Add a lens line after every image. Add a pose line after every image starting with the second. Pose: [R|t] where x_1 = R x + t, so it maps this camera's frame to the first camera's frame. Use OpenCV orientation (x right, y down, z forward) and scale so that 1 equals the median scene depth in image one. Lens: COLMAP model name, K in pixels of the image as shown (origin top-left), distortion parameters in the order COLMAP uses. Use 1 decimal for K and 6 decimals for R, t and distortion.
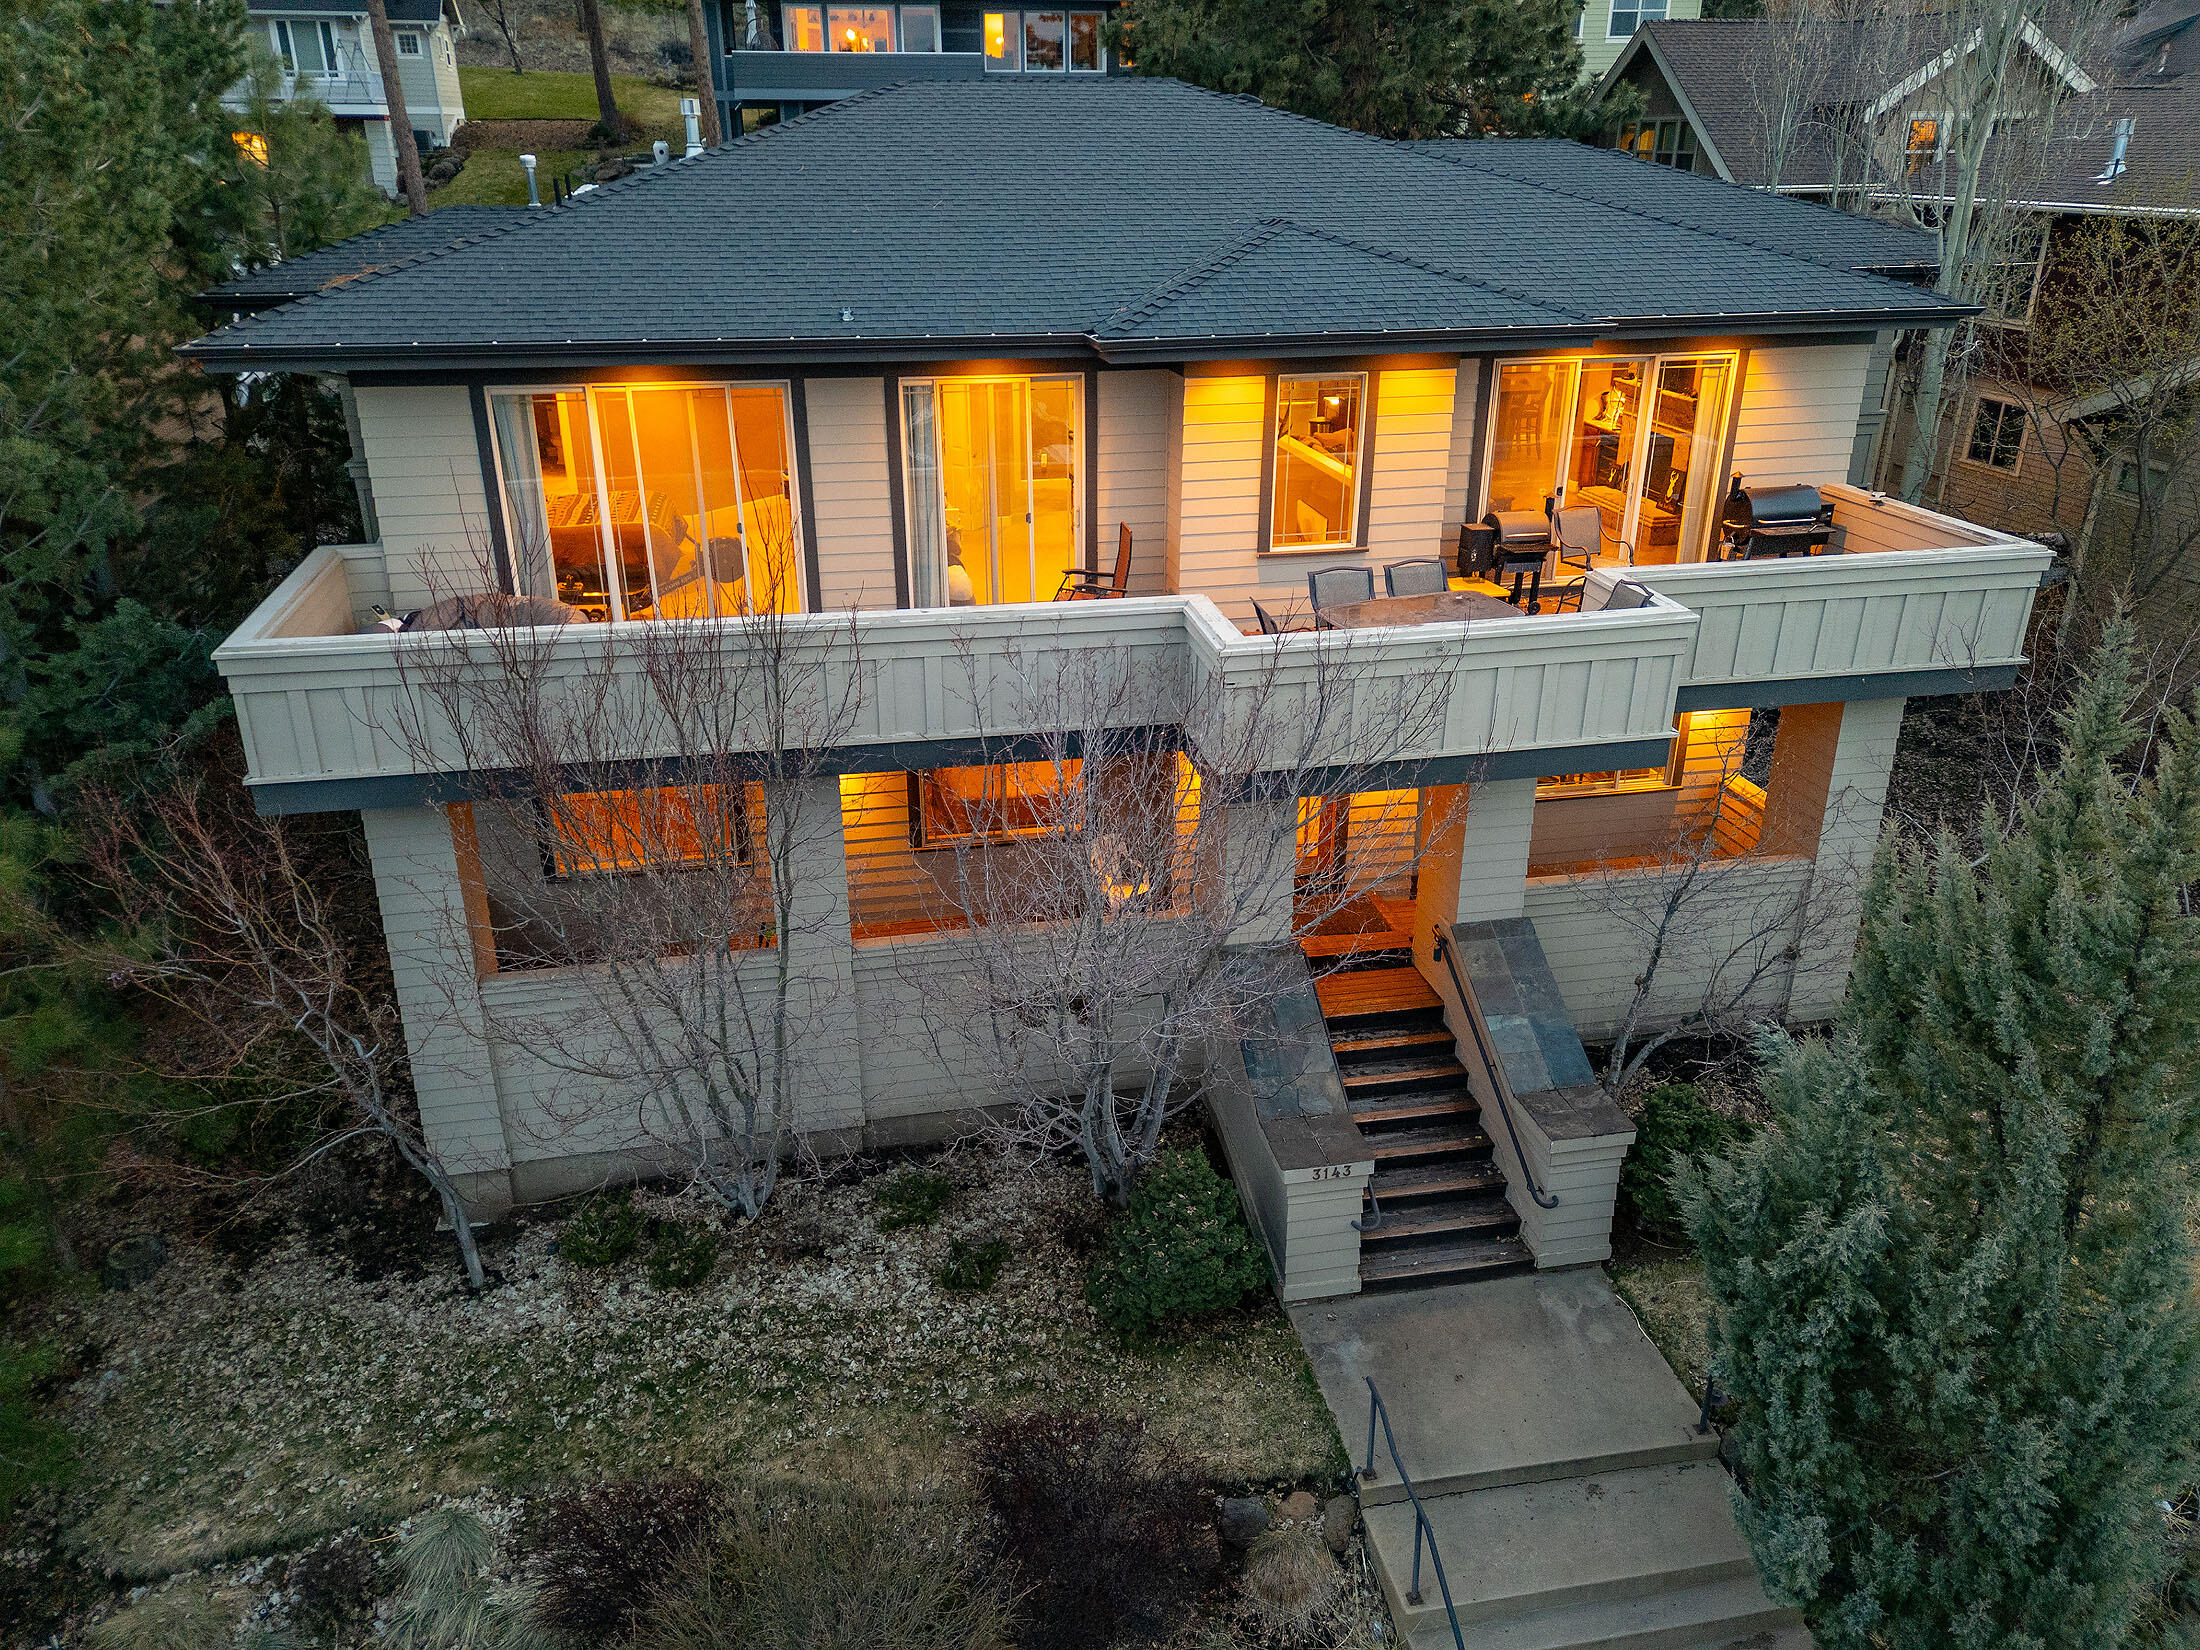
lens RADIAL K [[1605.5, 0, 1098.7], [0, 1605.5, 822.6], [0, 0, 1]] dist [0.073008, -0.059025]
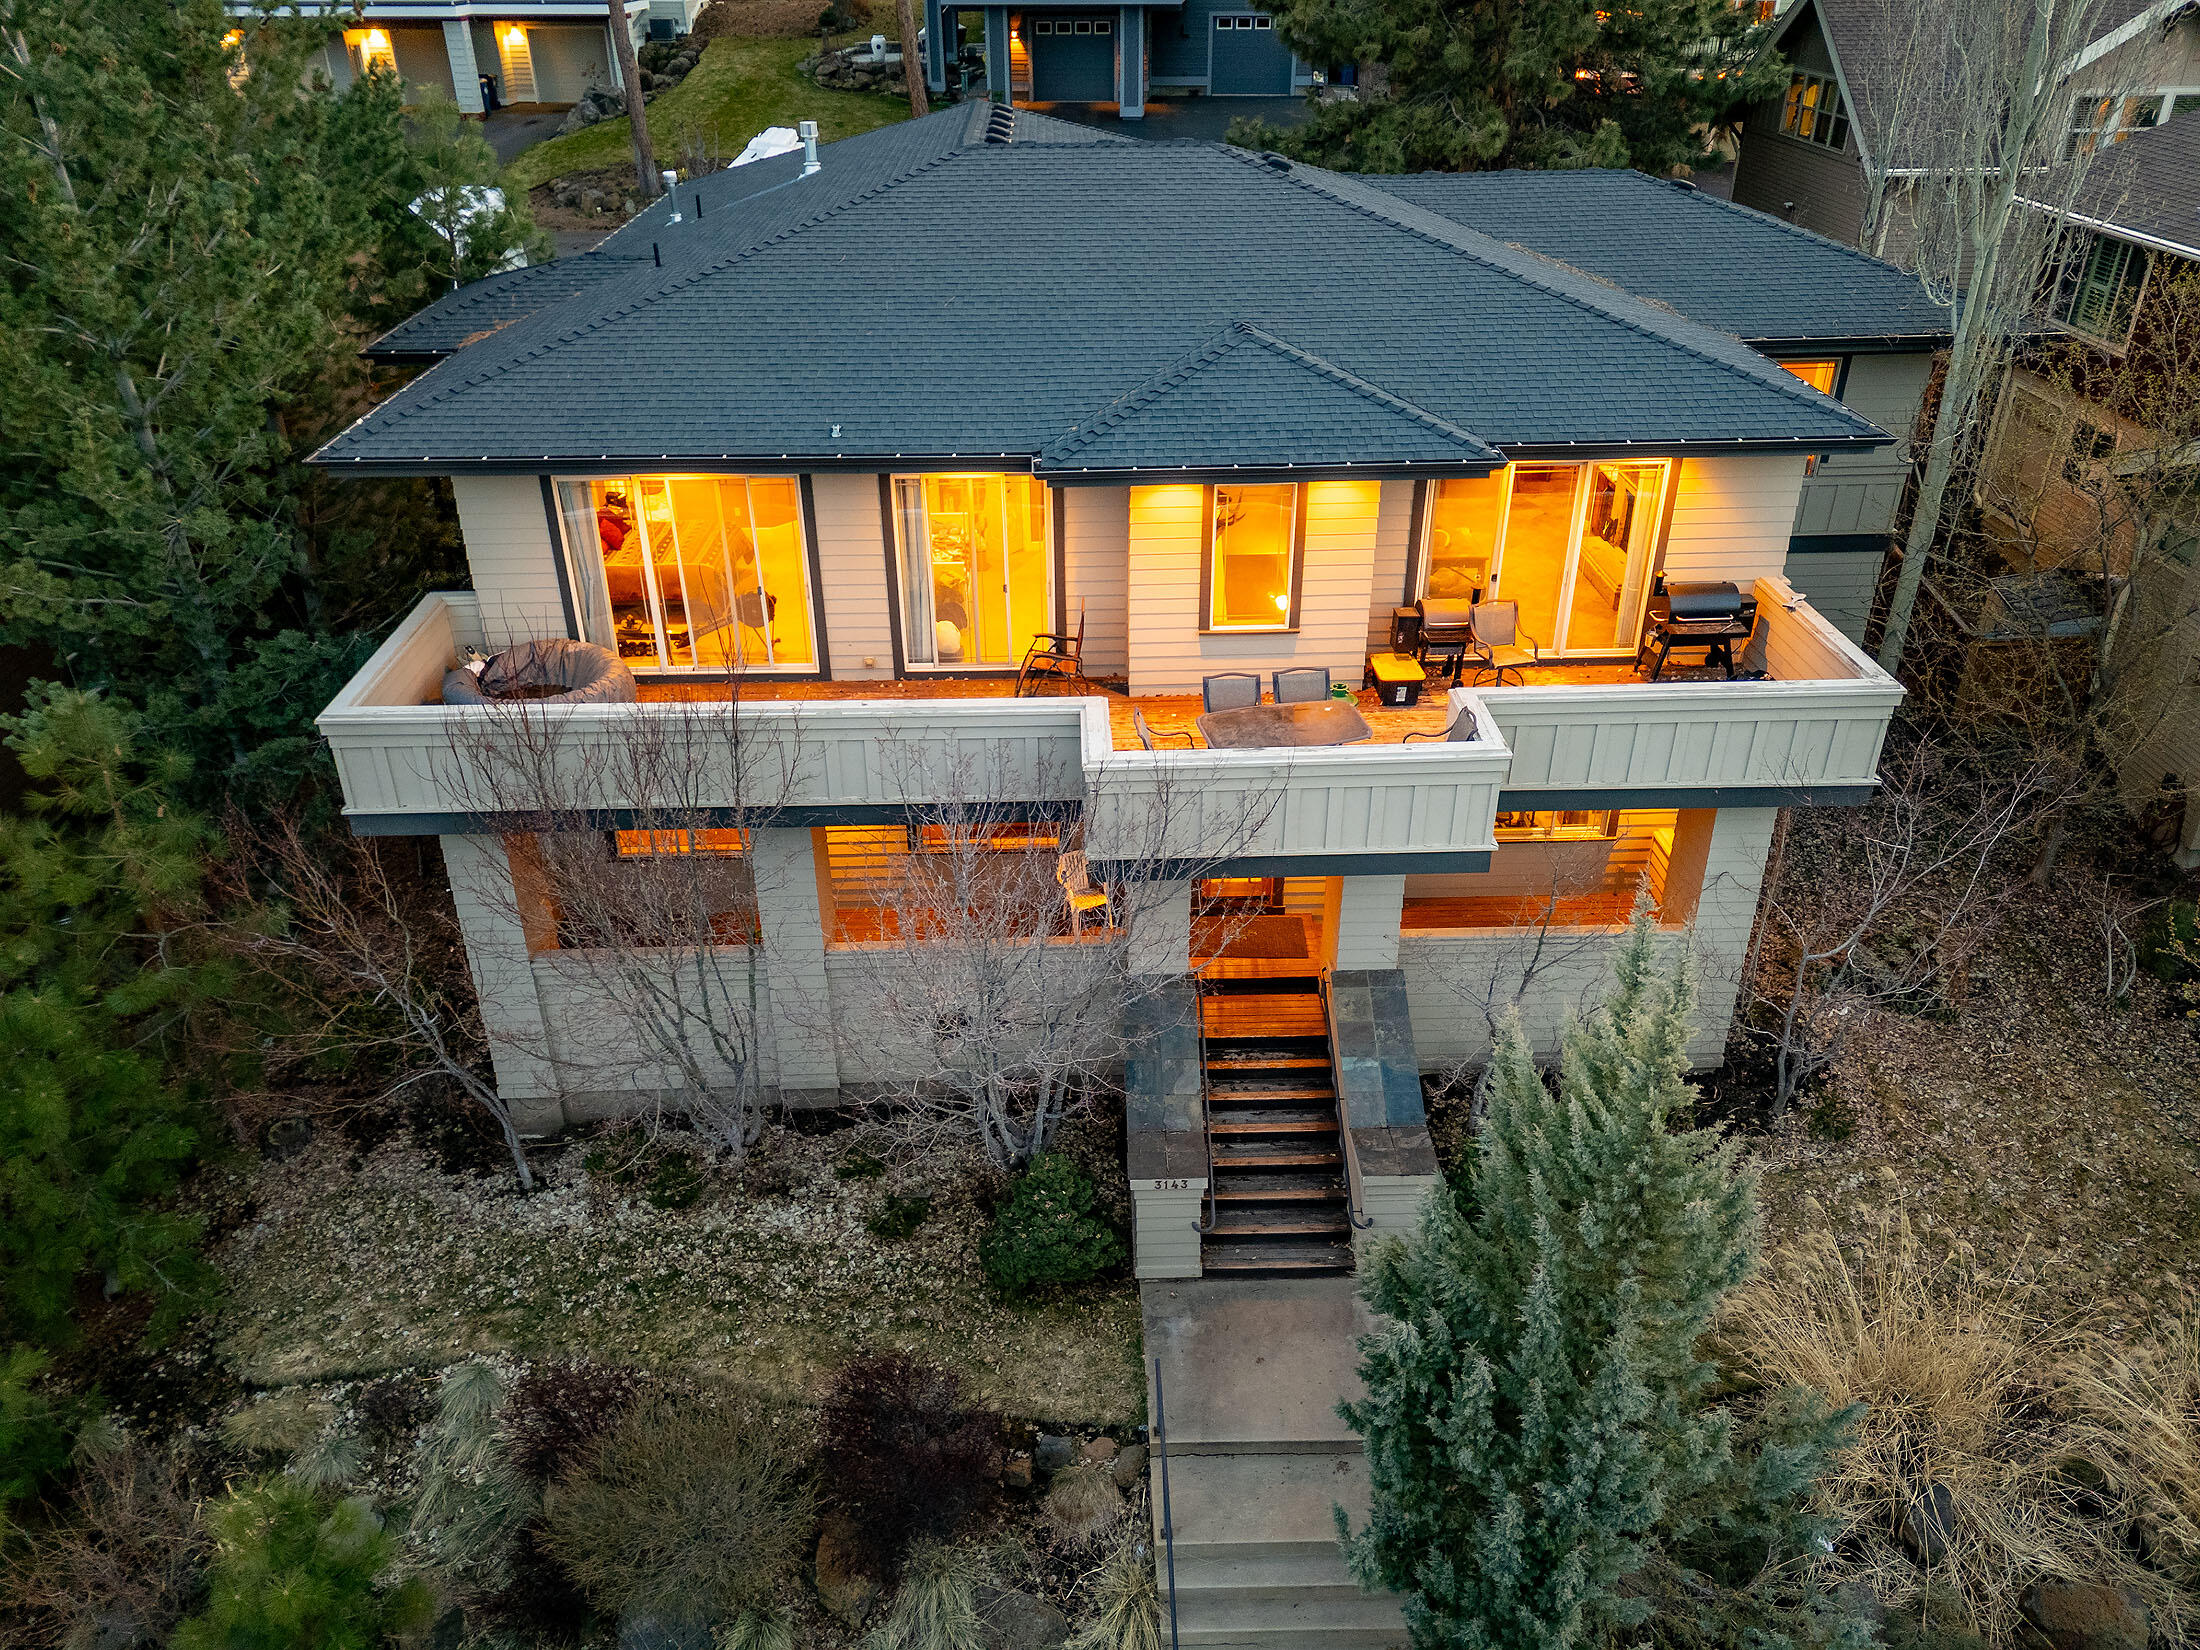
lens RADIAL K [[1604.1, 0, 1098.0], [0, 1604.1, 819.6], [0, 0, 1]] dist [0.080430, -0.071406]
pose [[0.985564, 0.077061, -0.150750, 0.236606], [-0.060904, 0.992173, 0.109009, -0.173627], [0.157970, -0.098254, 0.982543, -0.163298]]
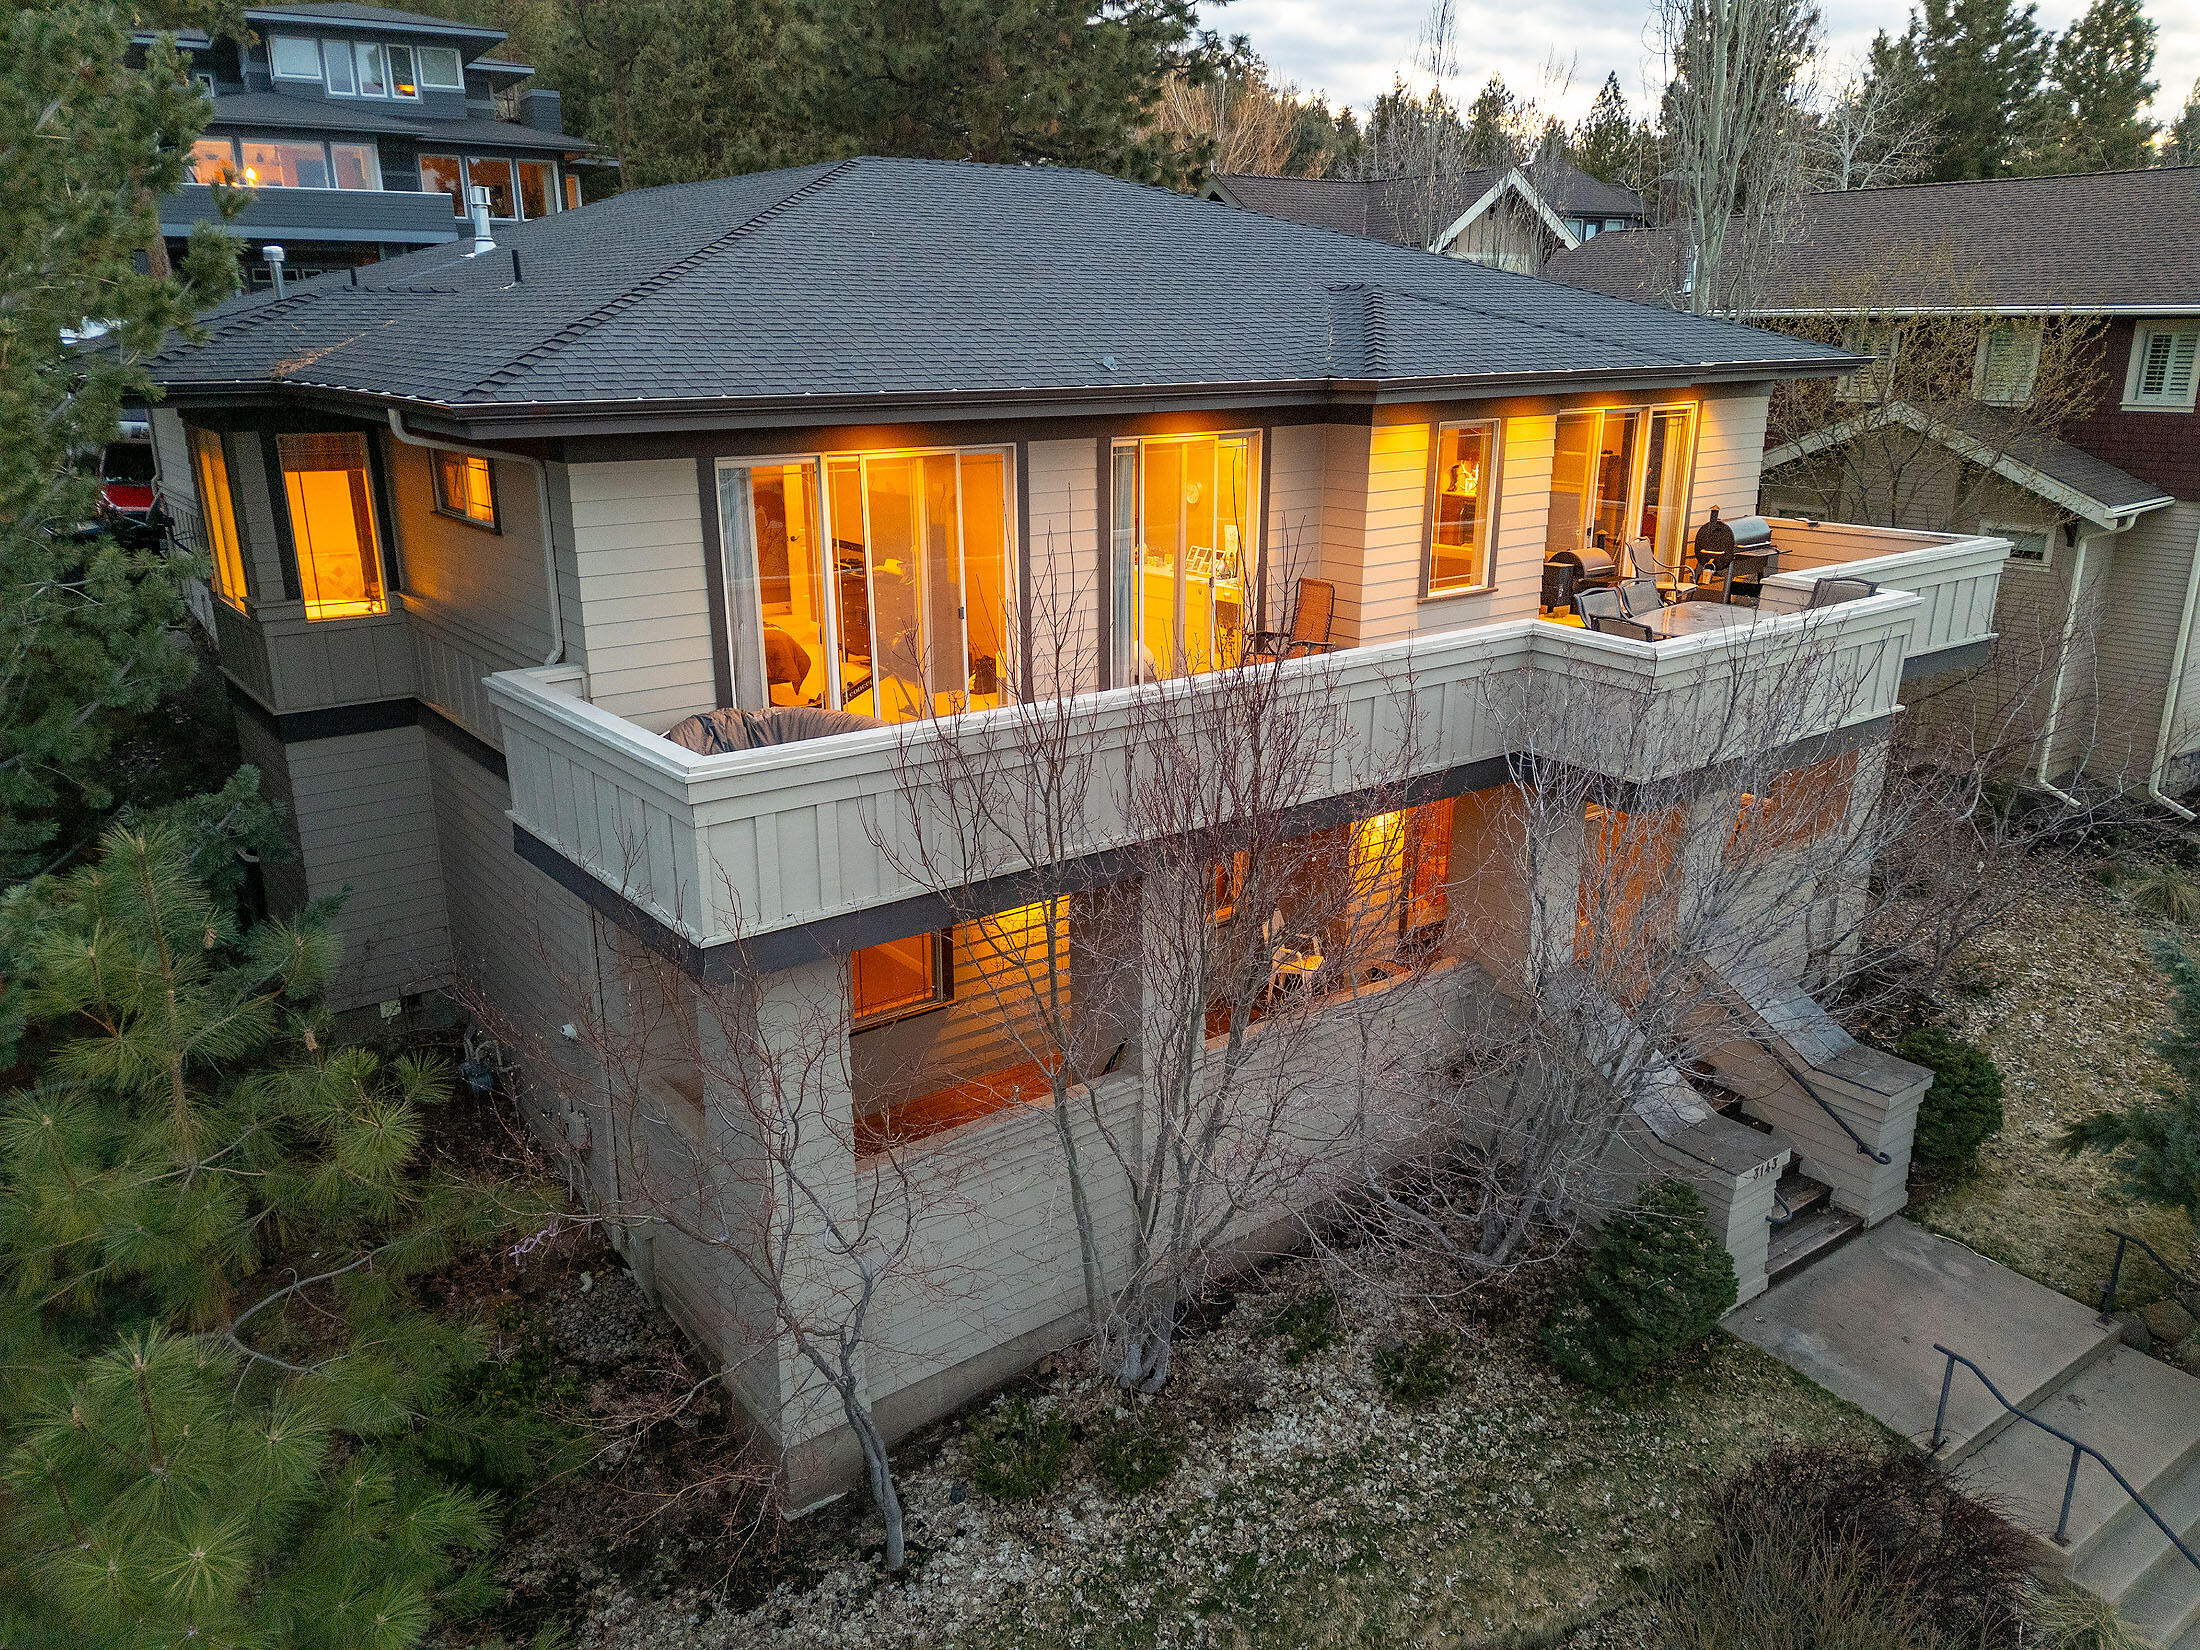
lens RADIAL K [[1608.6, 0, 1099.2], [0, 1608.6, 821.6], [0, 0, 1]] dist [0.067994, -0.052595]
pose [[0.901245, -0.130833, 0.413086, -0.579133], [0.172577, 0.982833, -0.065235, 0.000023], [-0.397460, 0.130081, 0.908353, 0.205325]]
